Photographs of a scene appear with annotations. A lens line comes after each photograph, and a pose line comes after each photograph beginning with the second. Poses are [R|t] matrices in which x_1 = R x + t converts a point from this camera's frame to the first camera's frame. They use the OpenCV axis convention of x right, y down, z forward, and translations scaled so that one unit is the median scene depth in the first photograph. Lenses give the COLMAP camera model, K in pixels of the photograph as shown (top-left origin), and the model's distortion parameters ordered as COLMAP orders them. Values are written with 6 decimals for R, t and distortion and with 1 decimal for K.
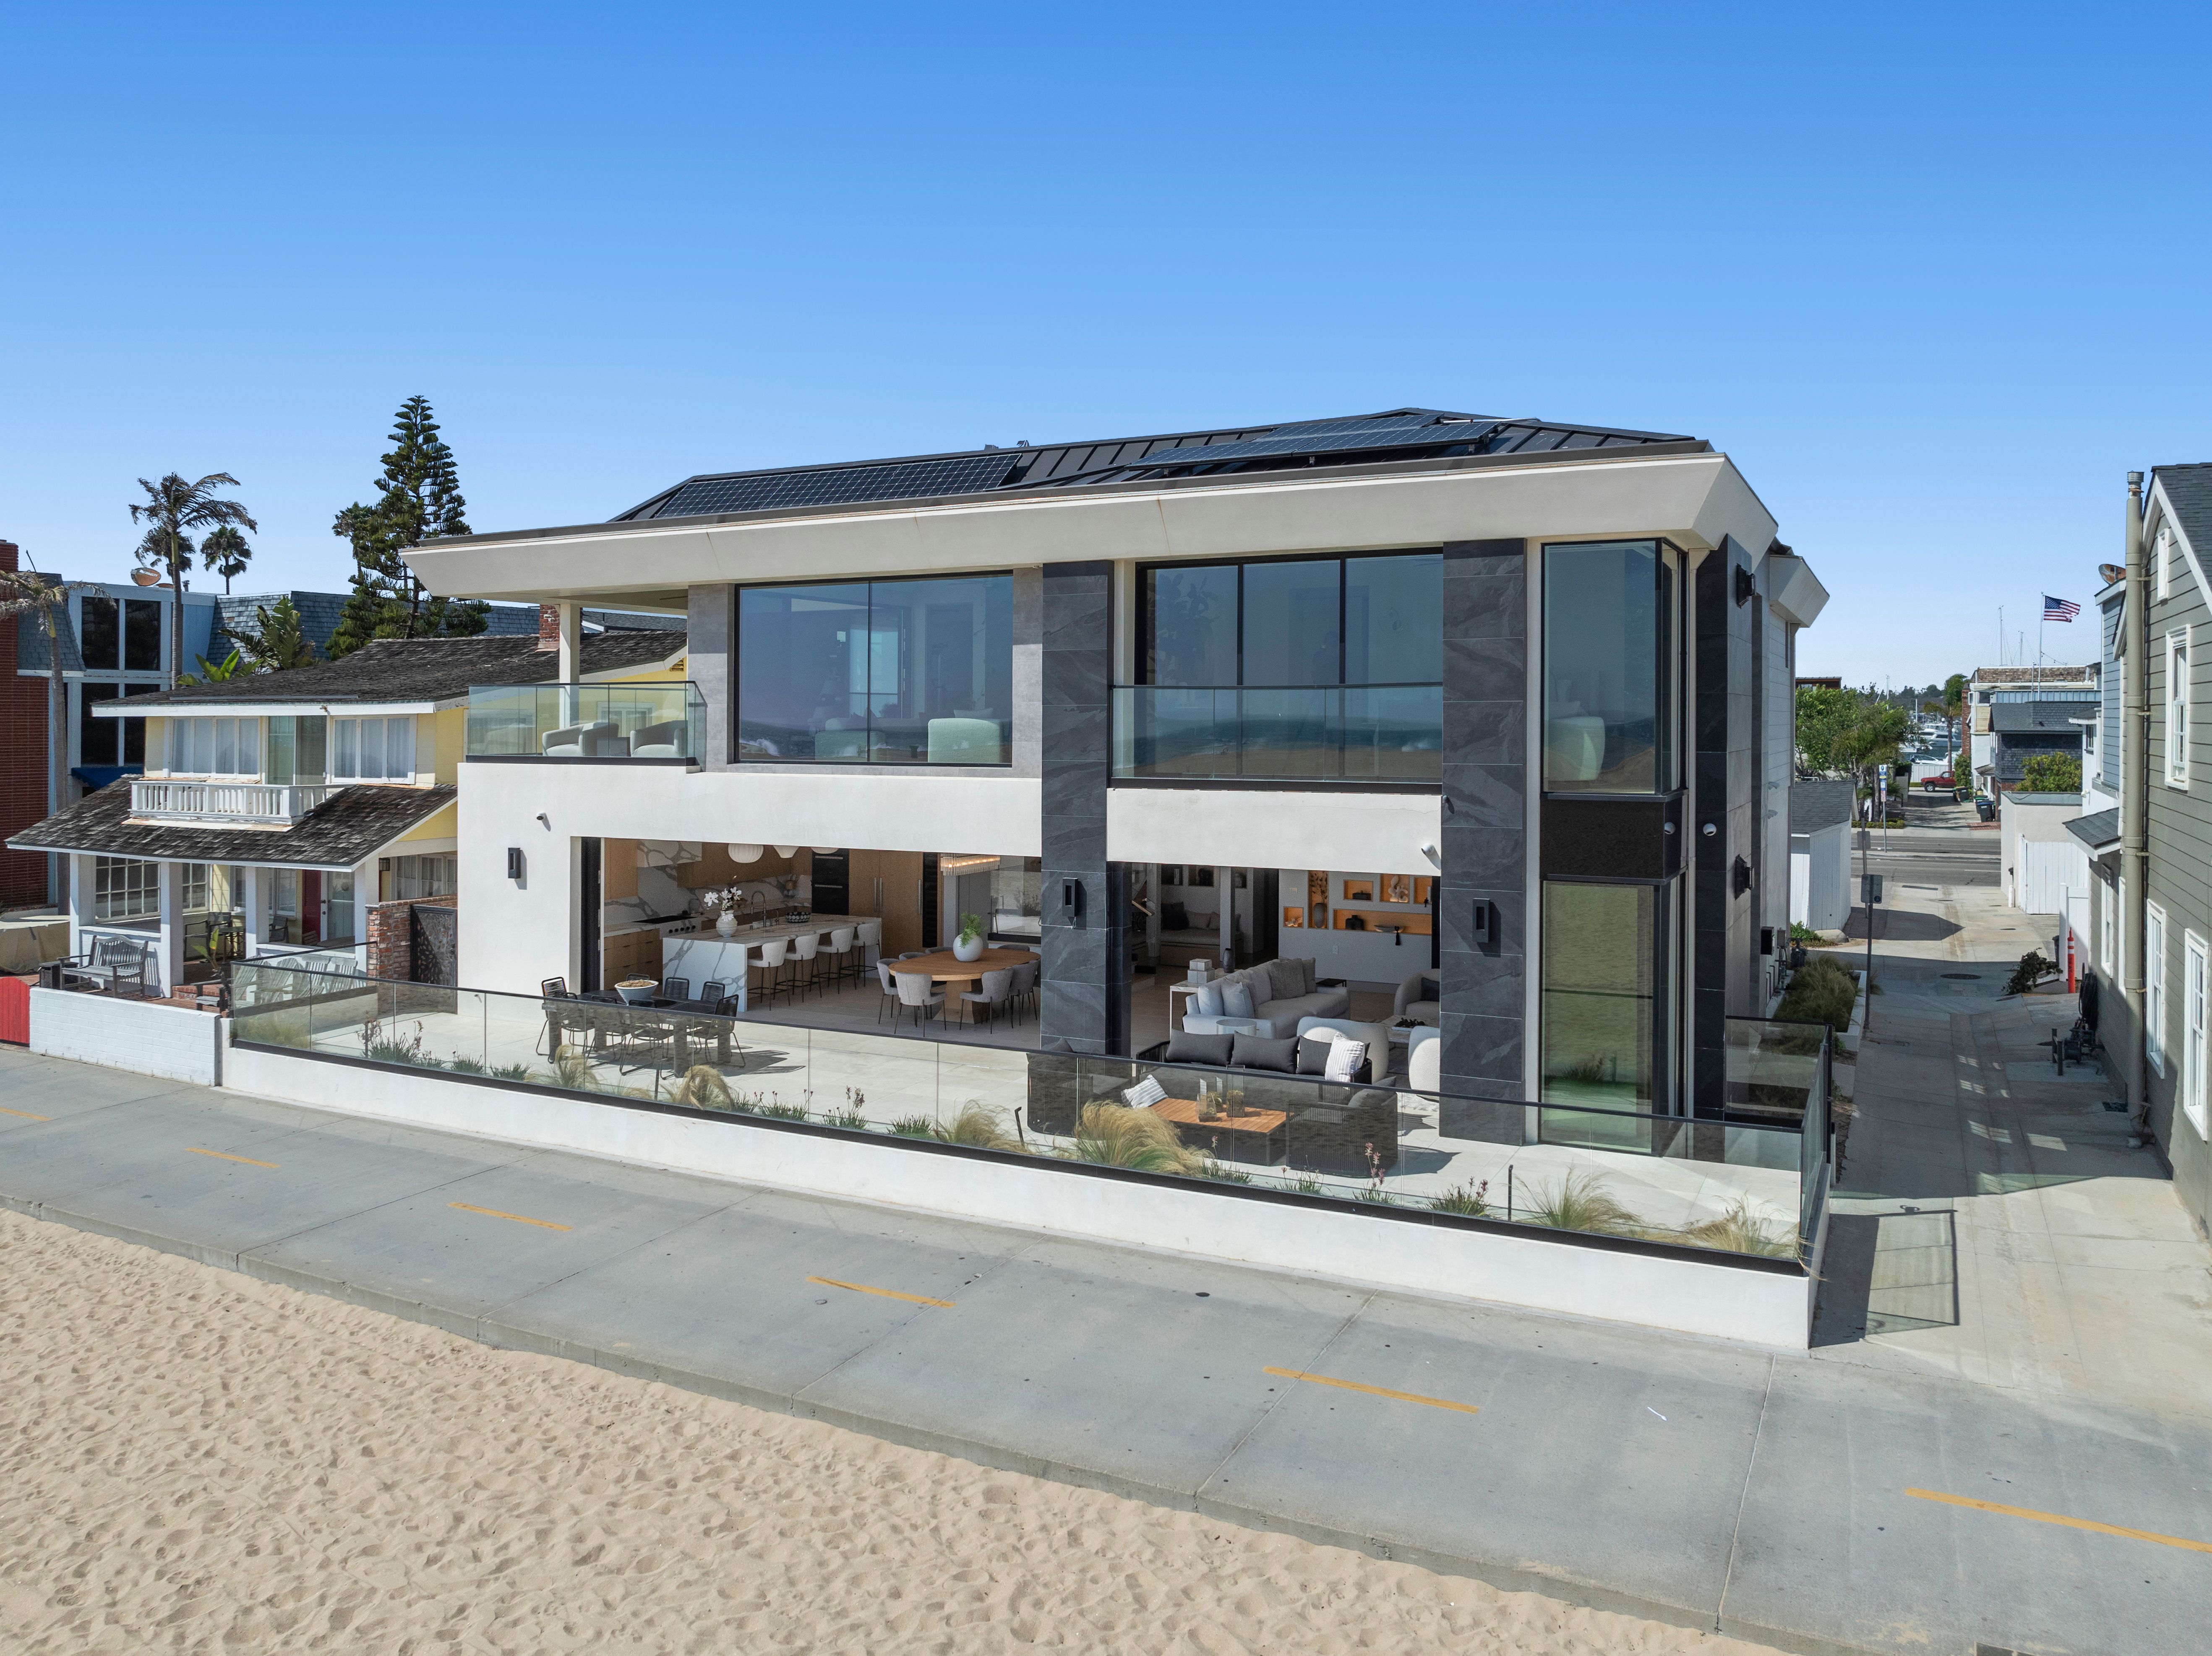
lens RADIAL K [[1590.7, 0, 1129.5], [0, 1590.7, 774.9], [0, 0, 1]] dist [-0.036861, -0.003112]
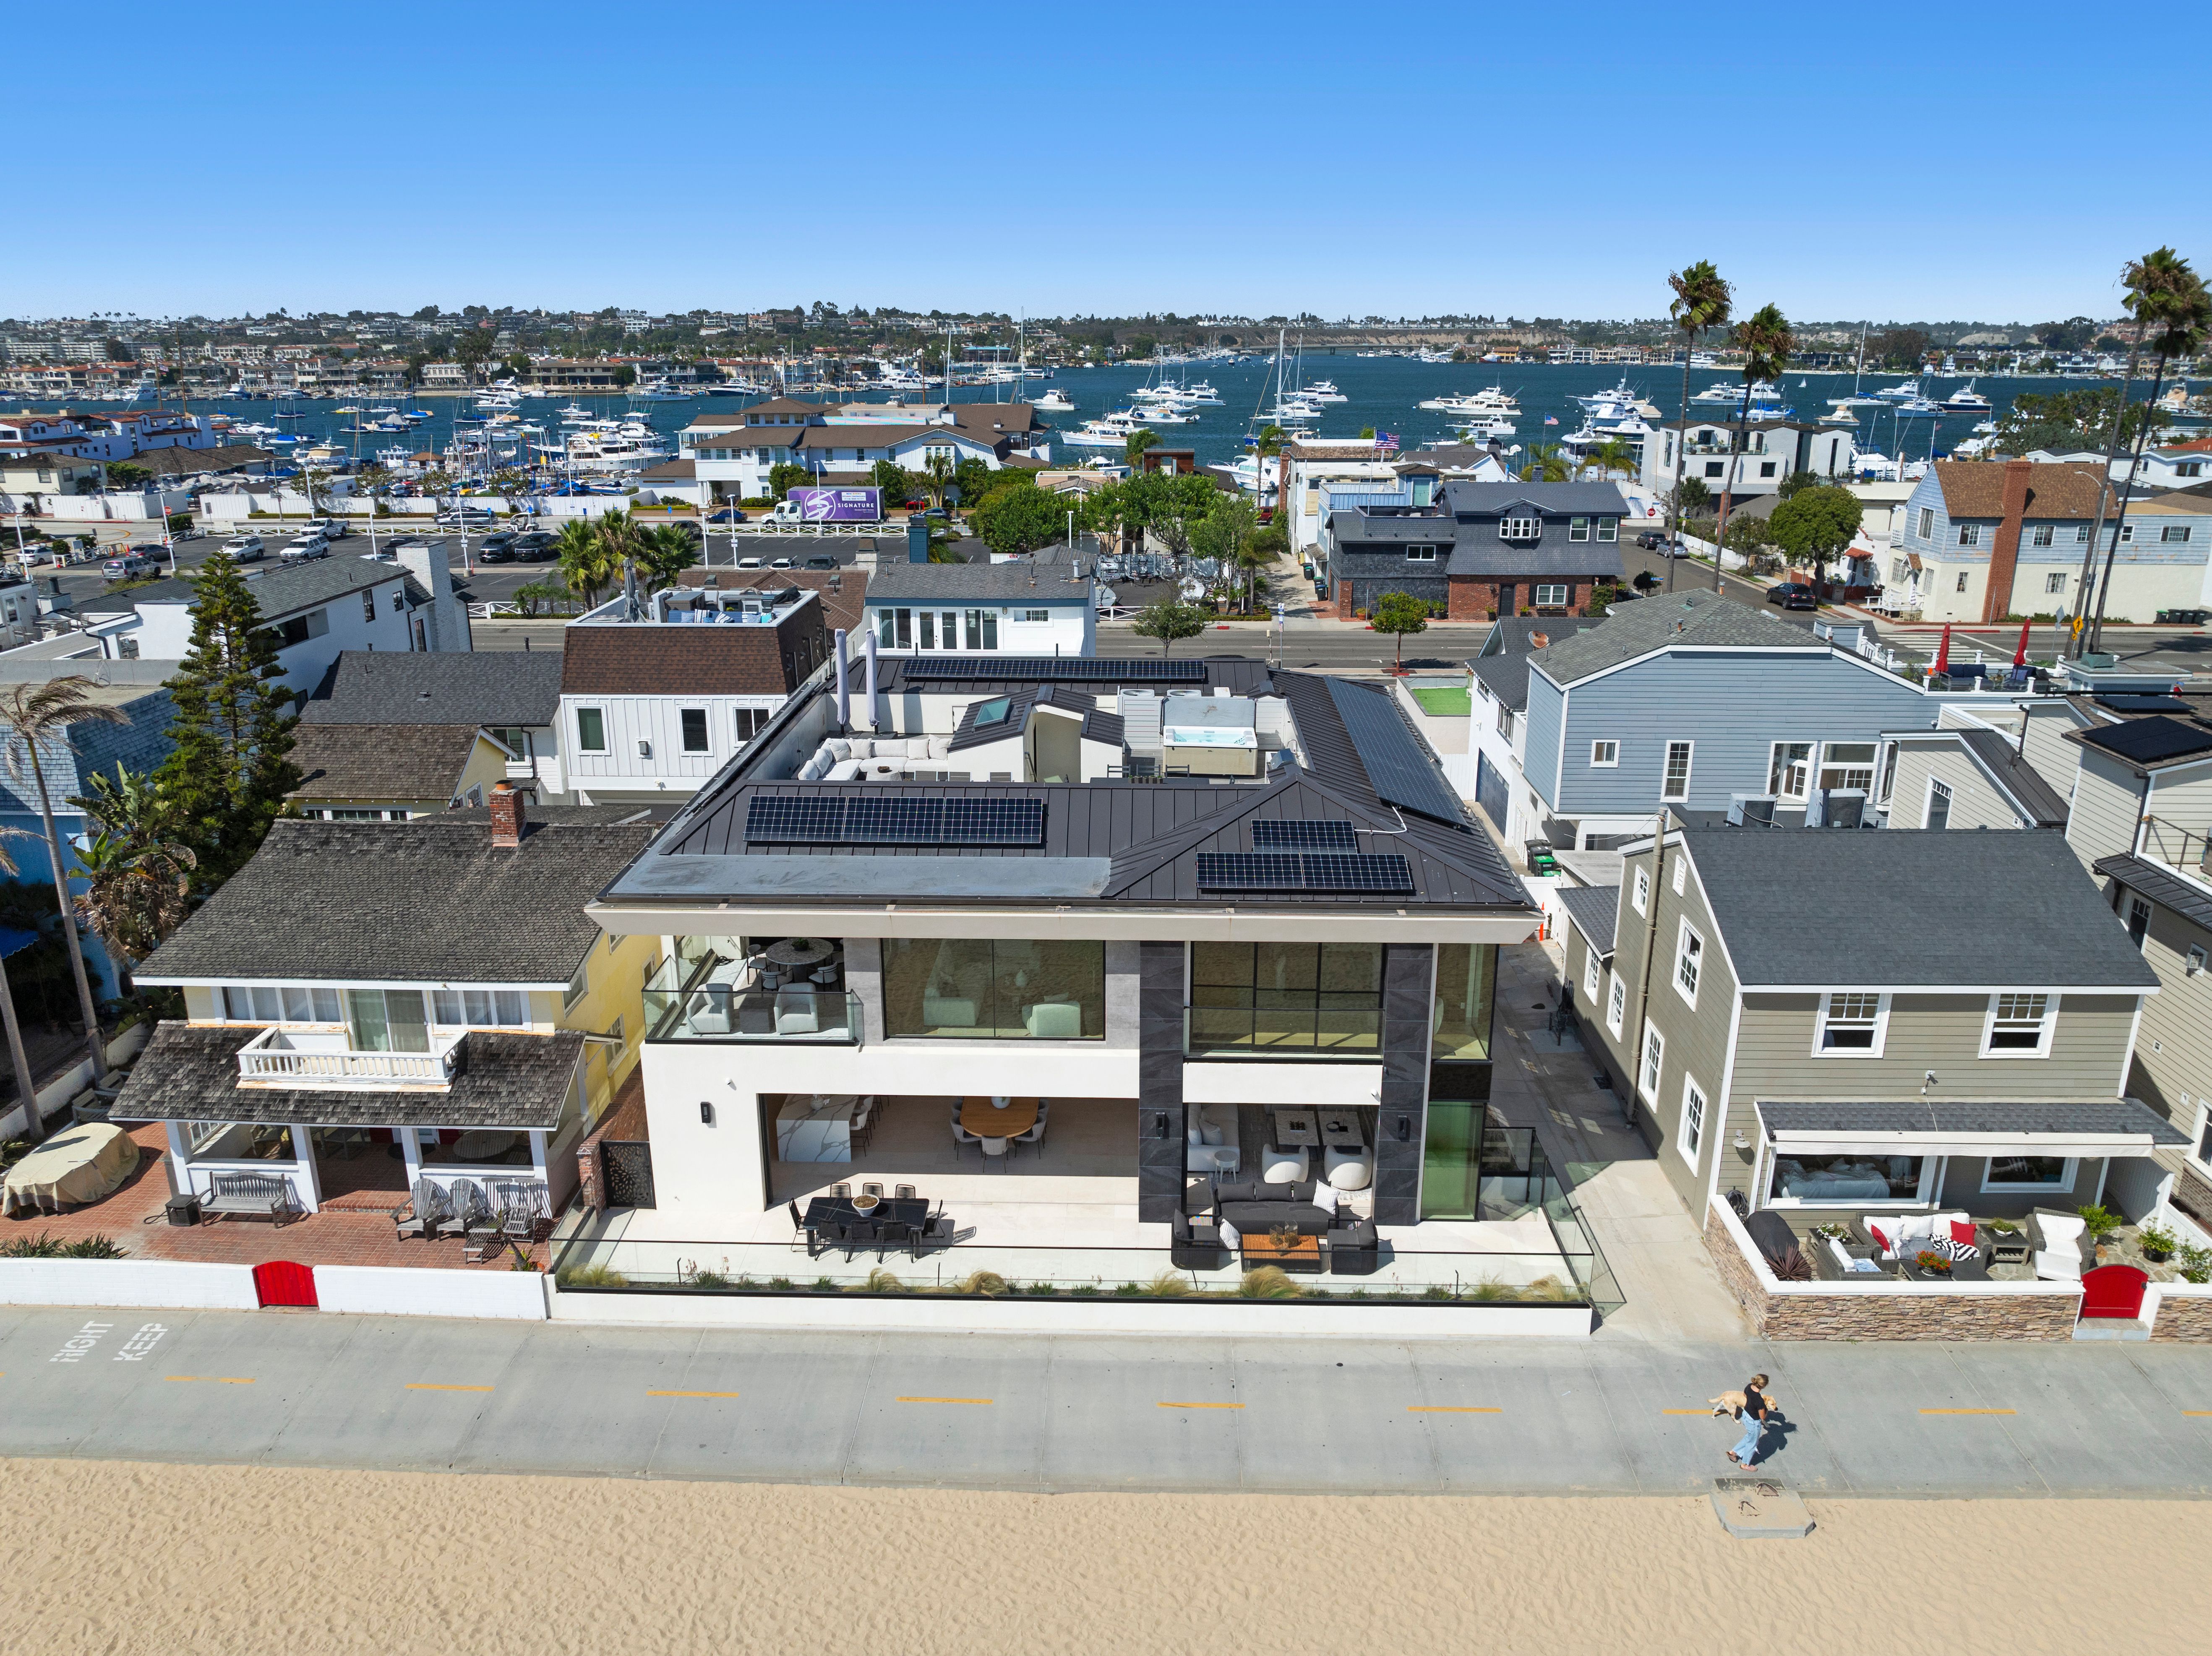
lens RADIAL K [[1590.7, 0, 1075.4], [0, 1590.7, 822.6], [0, 0, 1]] dist [-0.036861, -0.003112]
pose [[0.905743, -0.135540, 0.401569, -0.662322], [0.014917, 0.957093, 0.289398, -0.634254], [-0.423564, -0.256130, 0.868902, -0.323252]]
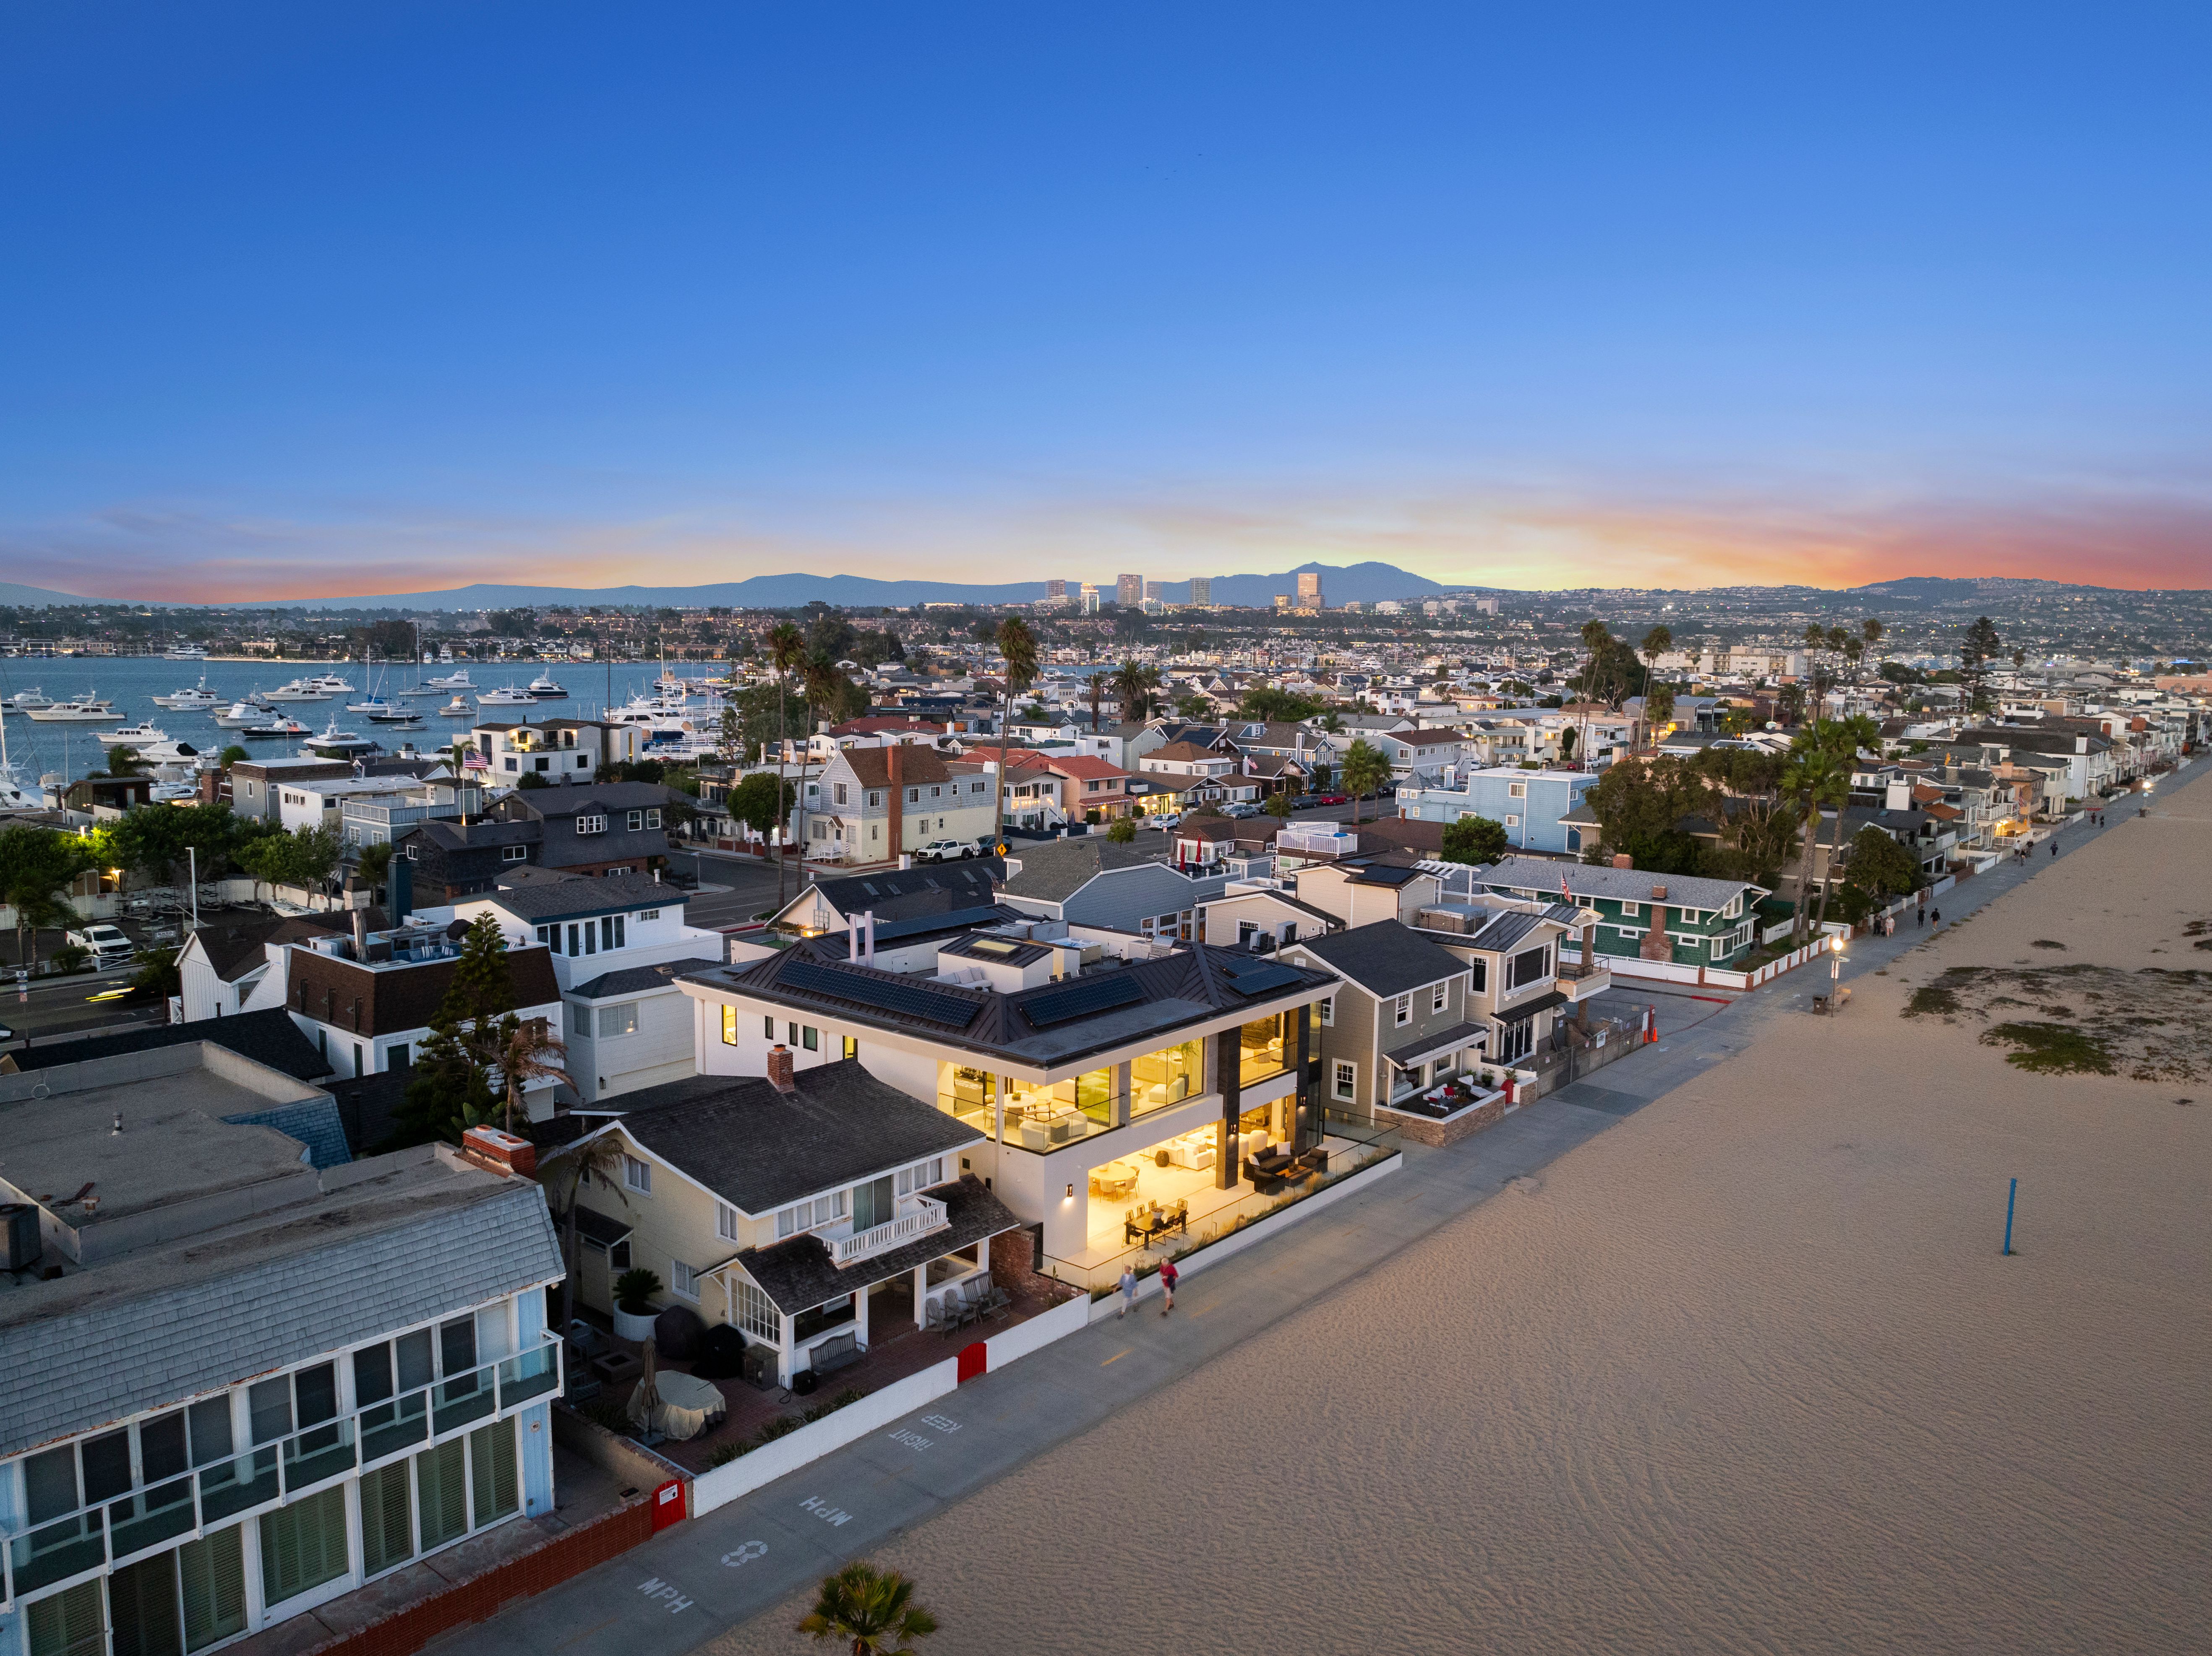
lens RADIAL K [[1590.7, 0, 1114.0], [0, 1590.7, 813.3], [0, 0, 1]] dist [-0.036861, -0.003112]
pose [[0.221867, -0.117117, 0.968018, -2.725420], [0.000907, 0.992785, 0.119905, -0.823530], [-0.975077, -0.025725, 0.220372, 0.463759]]
